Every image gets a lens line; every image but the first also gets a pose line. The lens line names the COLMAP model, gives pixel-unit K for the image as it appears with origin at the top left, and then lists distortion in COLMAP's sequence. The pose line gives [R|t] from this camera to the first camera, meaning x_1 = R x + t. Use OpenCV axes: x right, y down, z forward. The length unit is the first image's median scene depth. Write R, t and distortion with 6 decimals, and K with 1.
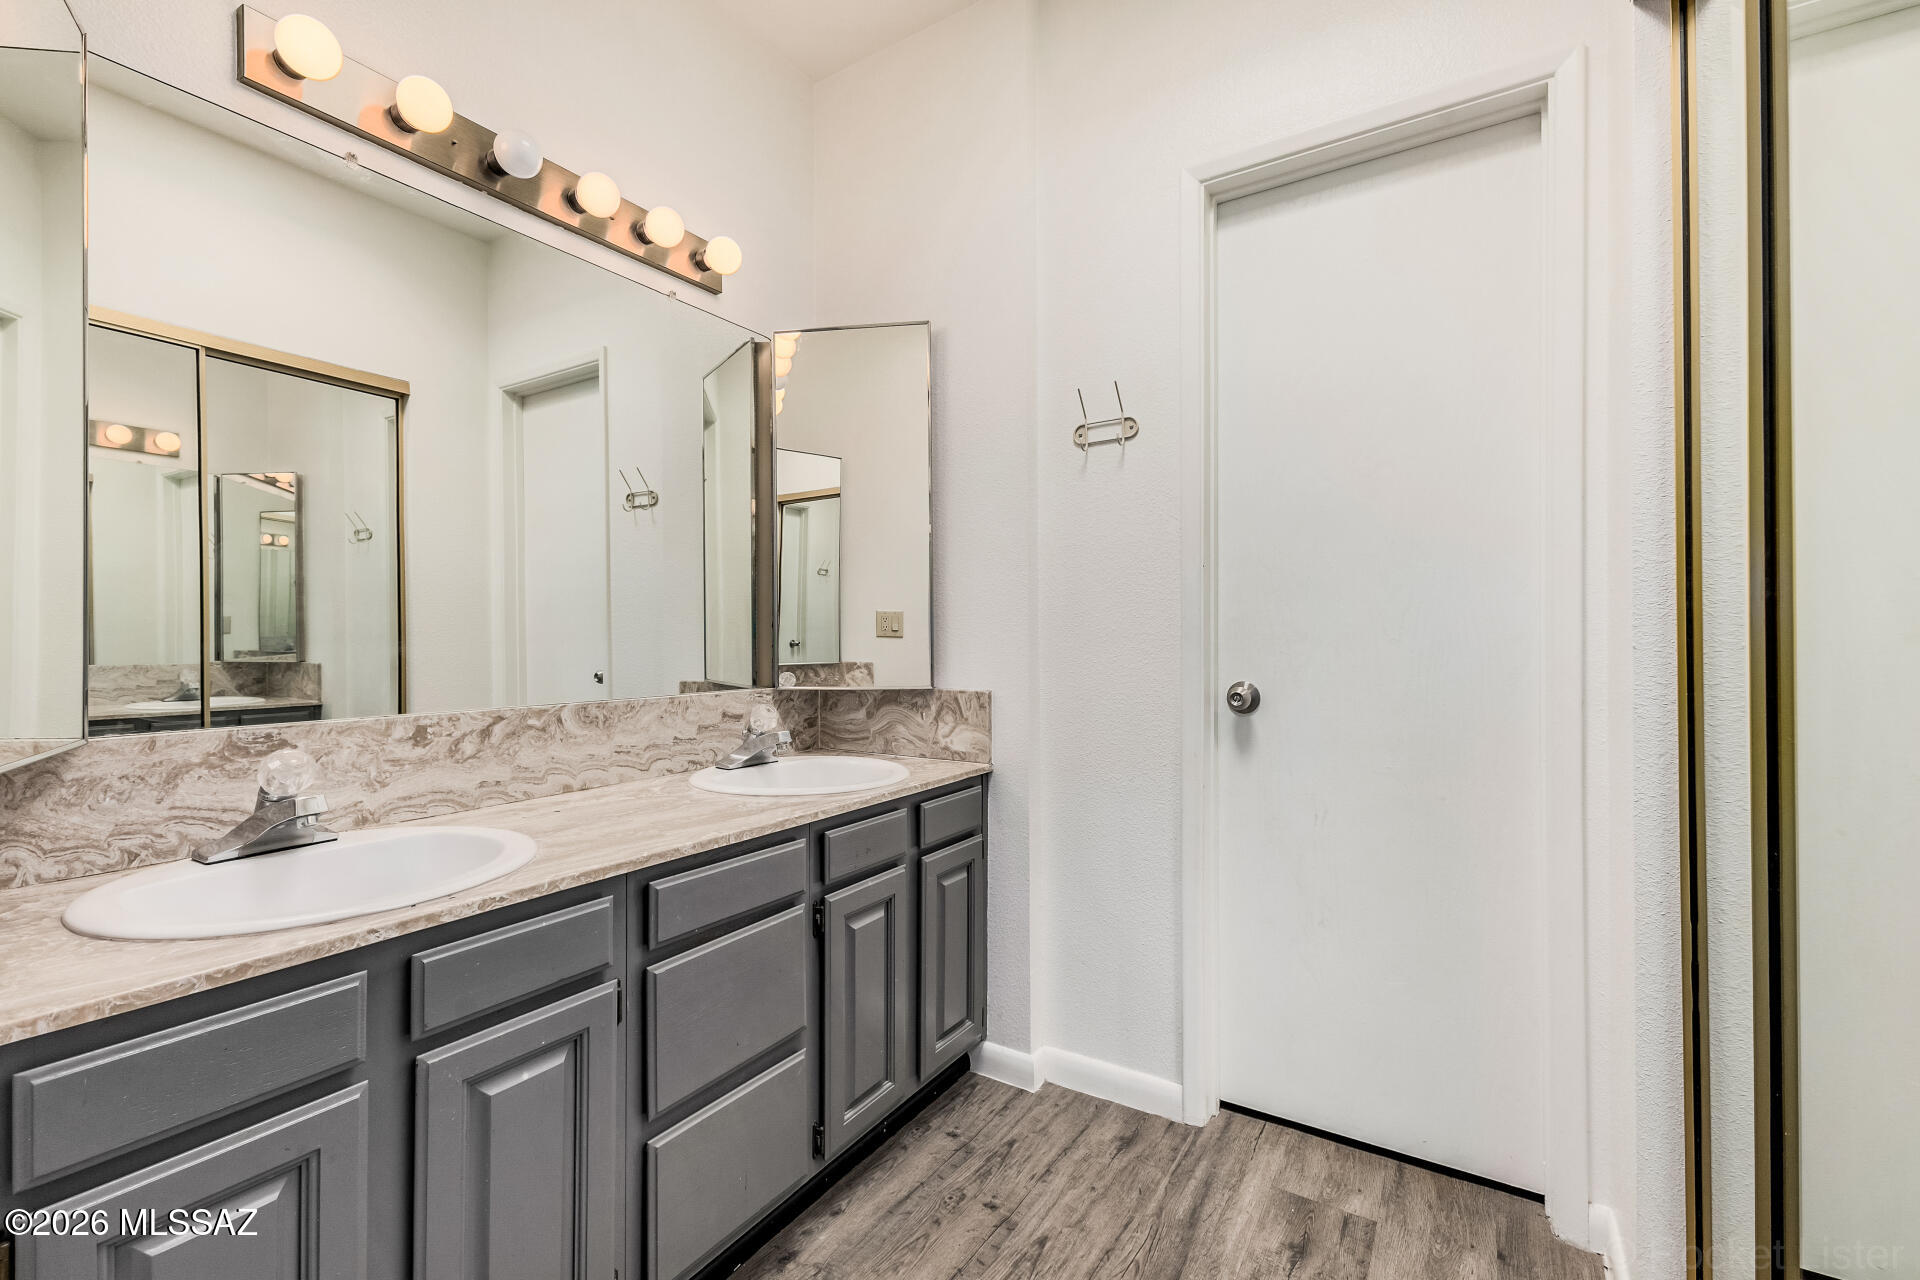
lens RADIAL K [[829.5, 0, 958.7], [0, 829.5, 639.1], [0, 0, 1]] dist [0.010131, -0.002086]
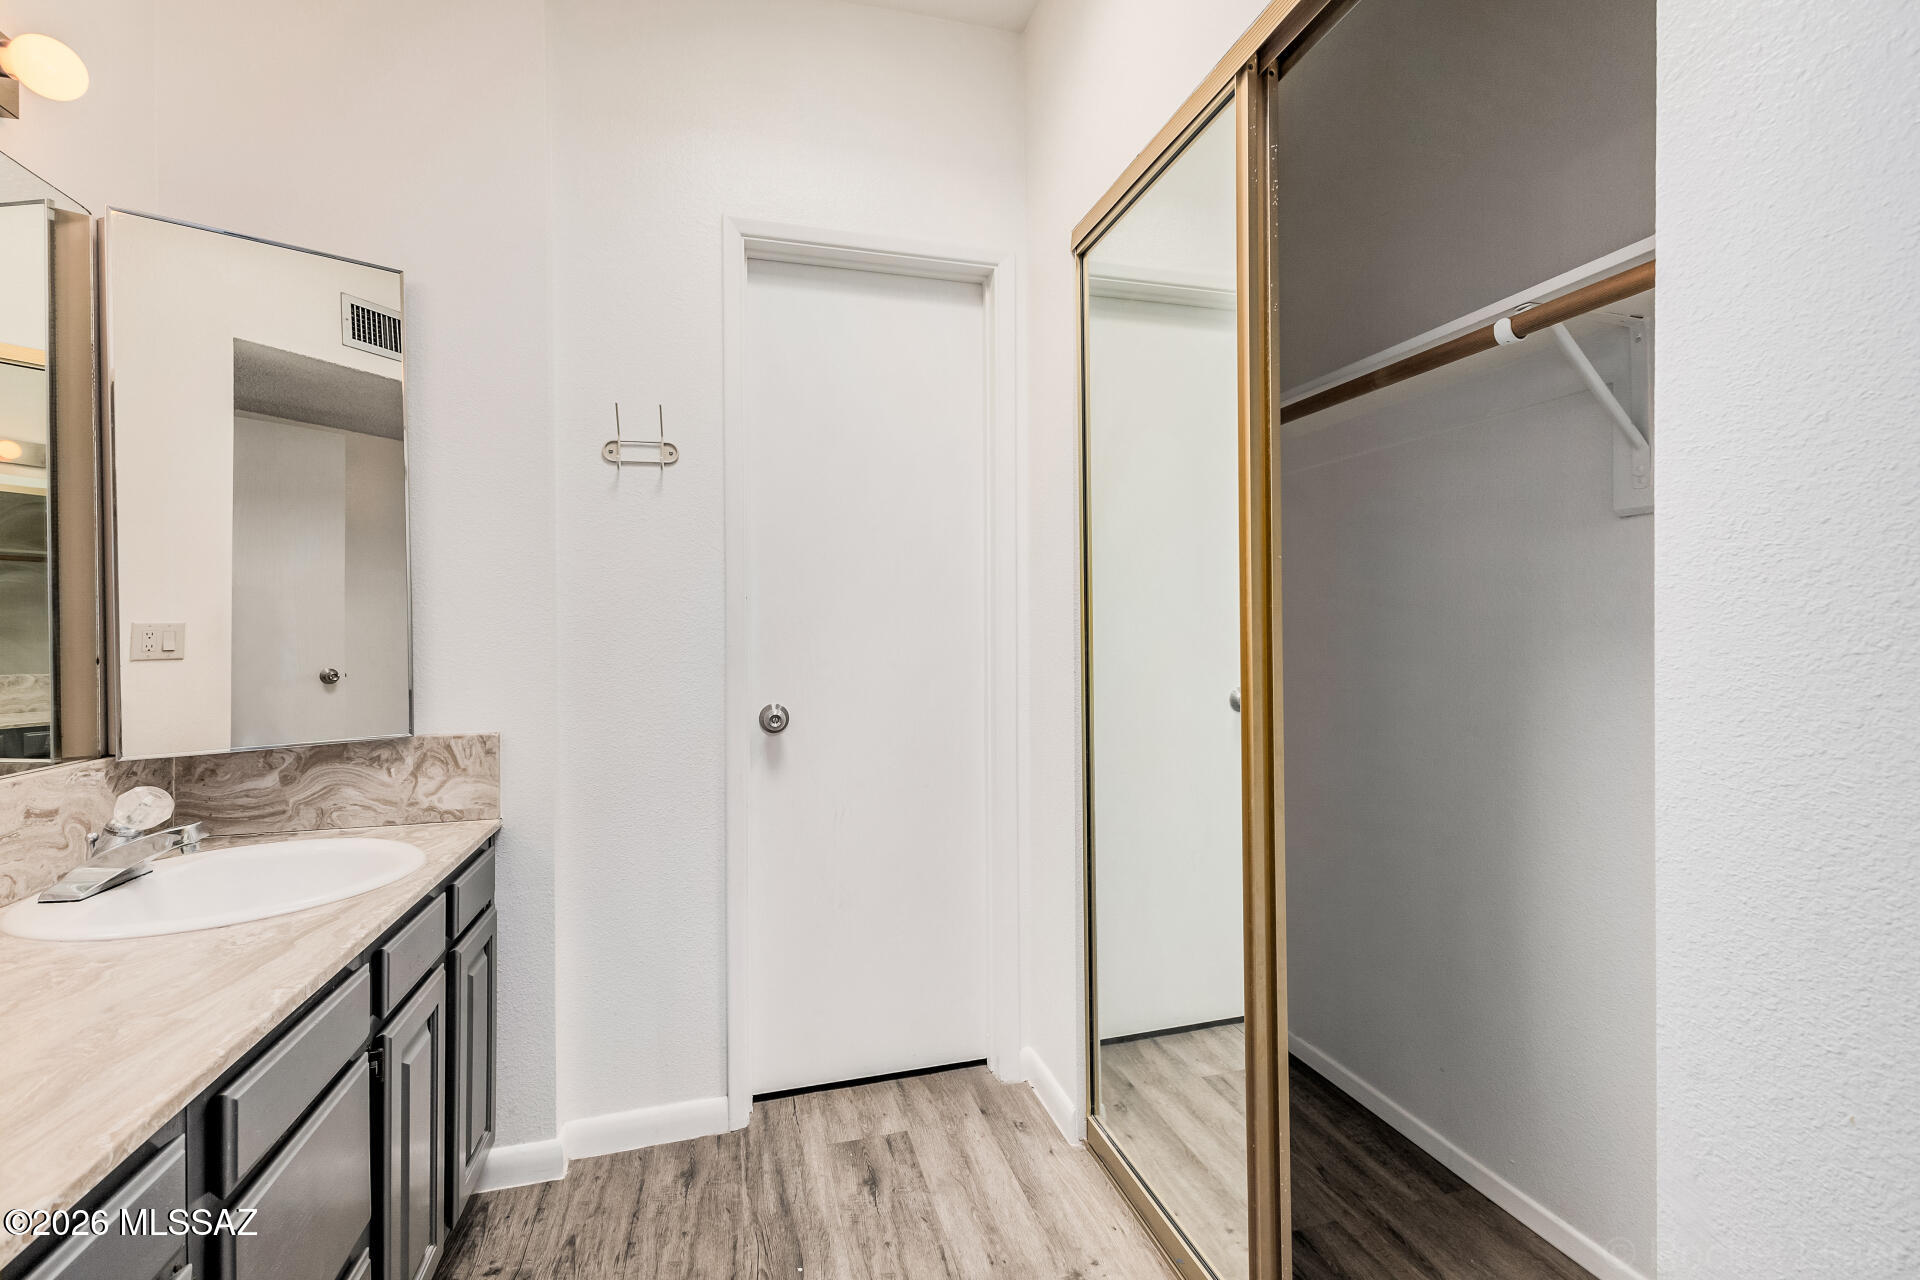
lens RADIAL K [[829.5, 0, 957.2], [0, 829.5, 633.2], [0, 0, 1]] dist [0.010131, -0.002086]
pose [[0.663290, -0.004429, 0.748350, -0.310928], [0.006041, 0.999982, 0.000563, -0.040085], [-0.748338, 0.004147, 0.663304, 0.091420]]
